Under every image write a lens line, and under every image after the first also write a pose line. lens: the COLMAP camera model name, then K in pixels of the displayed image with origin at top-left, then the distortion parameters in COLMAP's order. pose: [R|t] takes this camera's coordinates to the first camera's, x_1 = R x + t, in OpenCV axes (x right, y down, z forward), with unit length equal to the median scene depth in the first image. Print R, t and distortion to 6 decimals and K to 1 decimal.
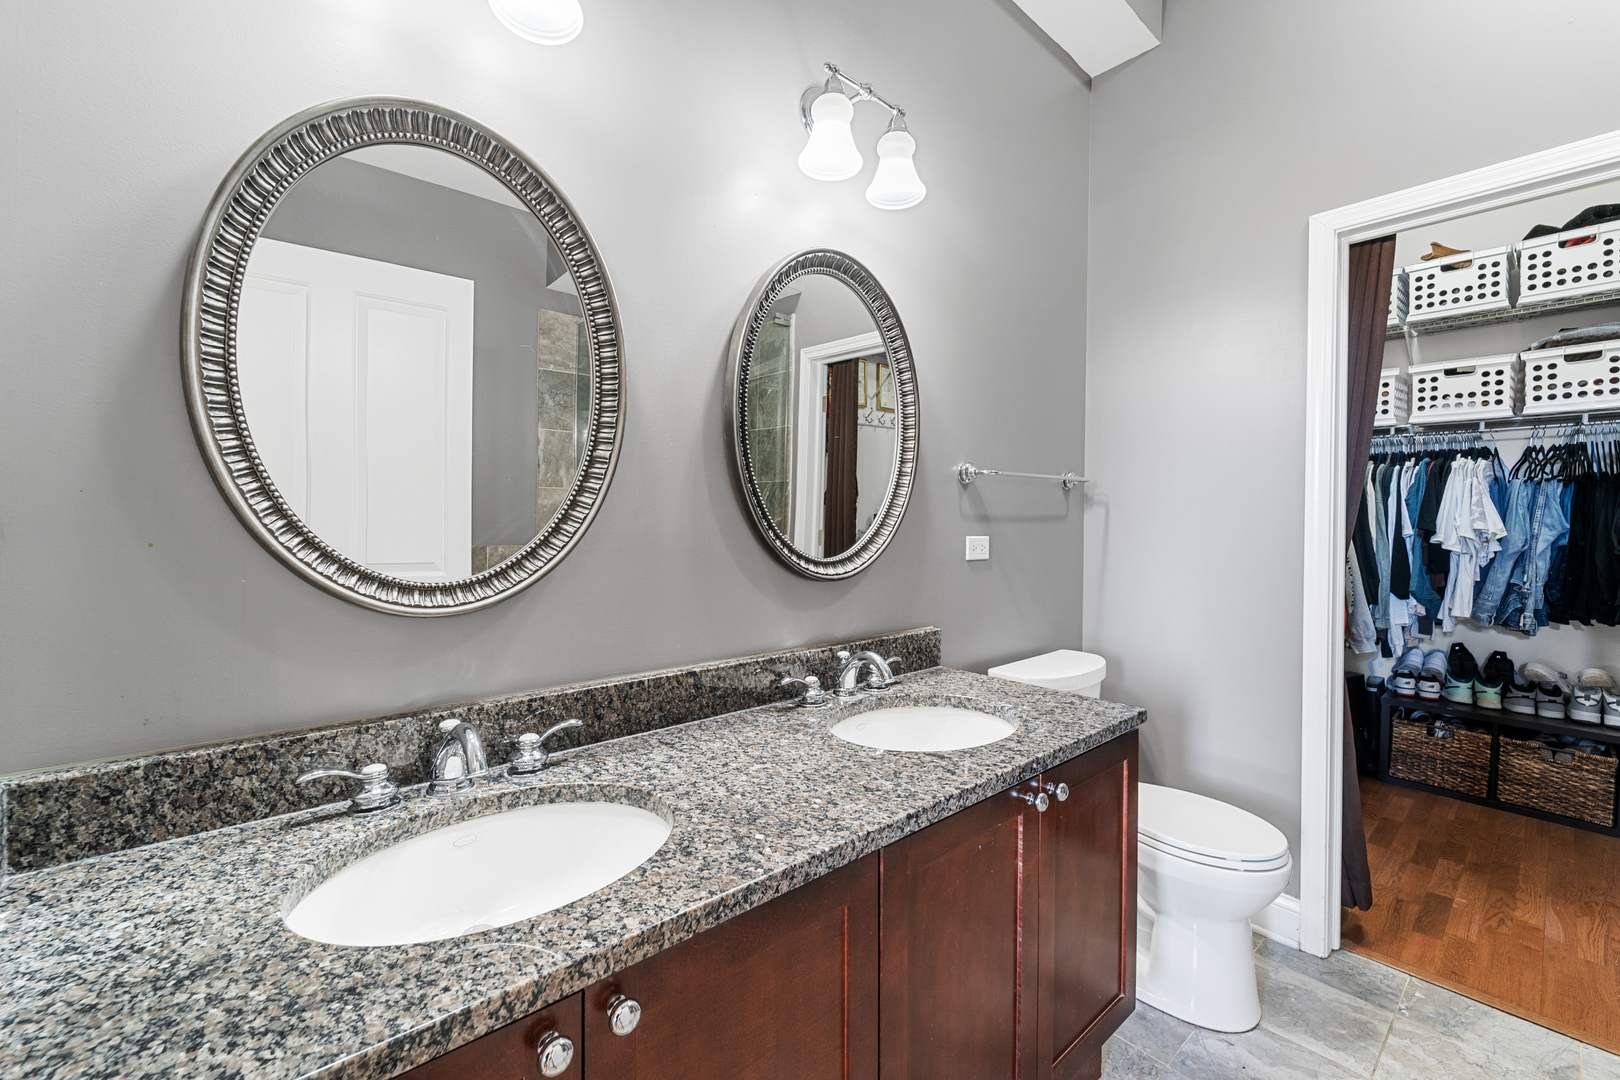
lens RADIAL K [[662.1, 0, 802.9], [0, 662.1, 532.5], [0, 0, 1]] dist [0.002929, -0.002033]
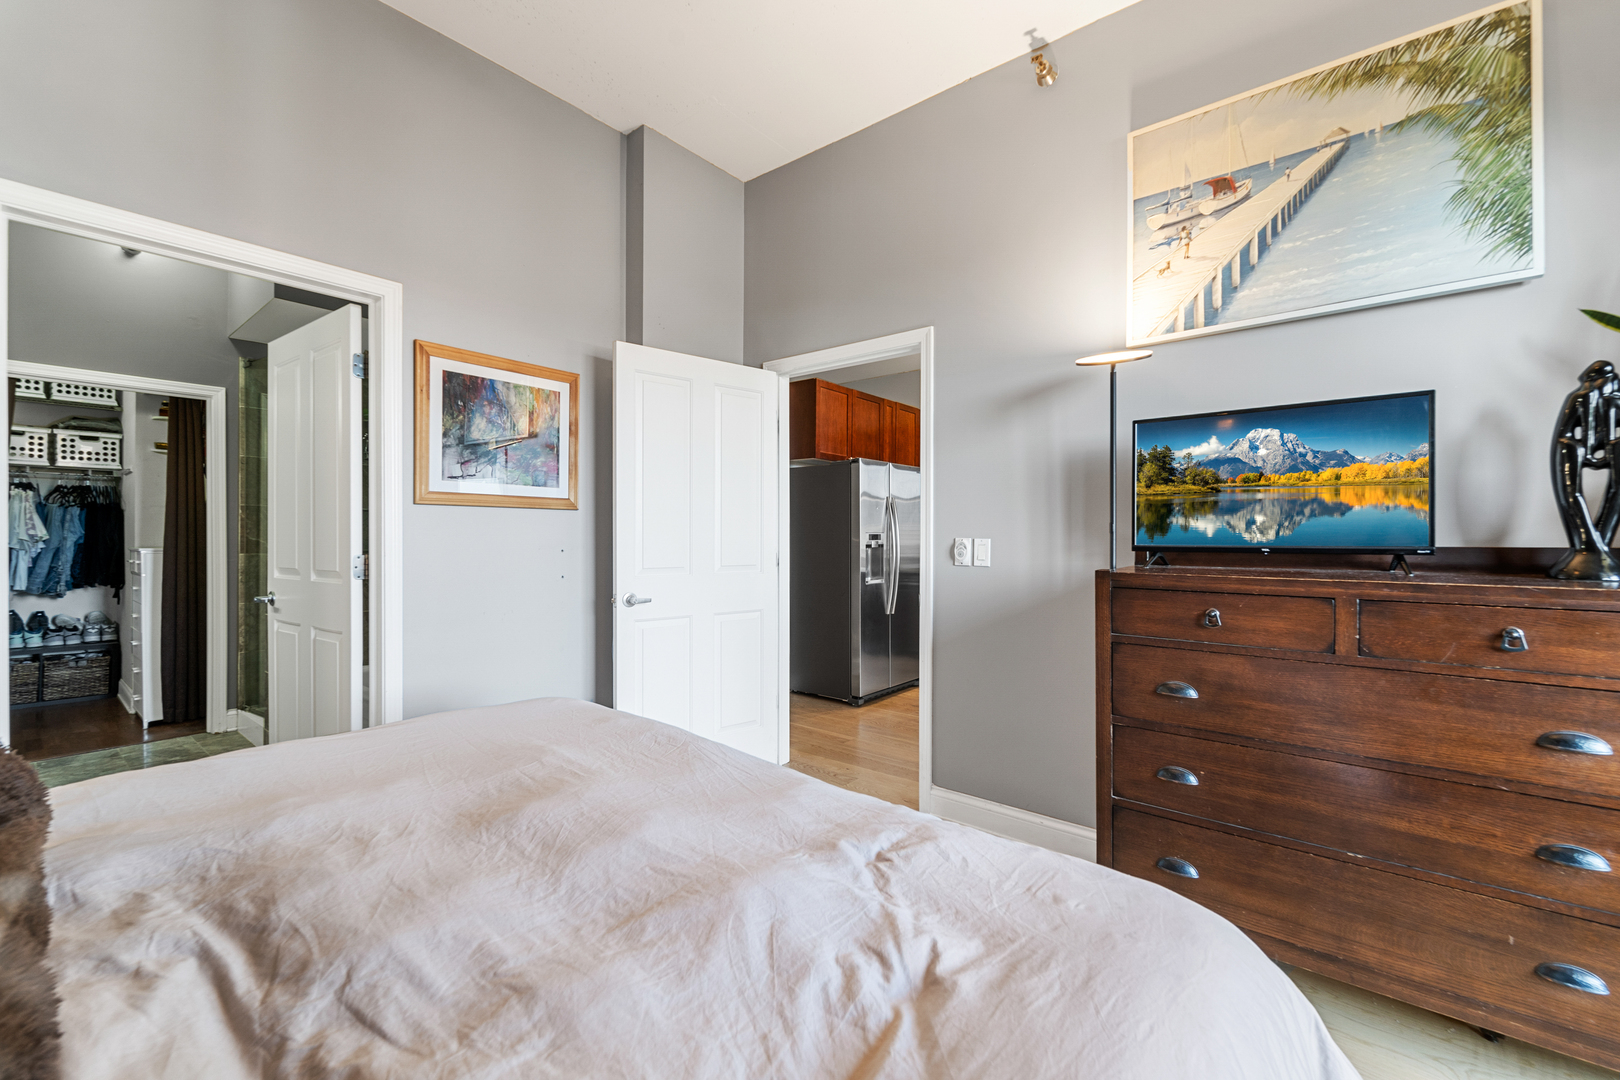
lens RADIAL K [[662.1, 0, 809.6], [0, 662.1, 533.6], [0, 0, 1]] dist [0.002929, -0.002033]
pose [[-0.168922, -0.002881, 0.985625, -0.897701], [0.010328, 0.999936, 0.004693, 0.005257], [-0.985575, 0.010972, -0.168881, -0.603023]]
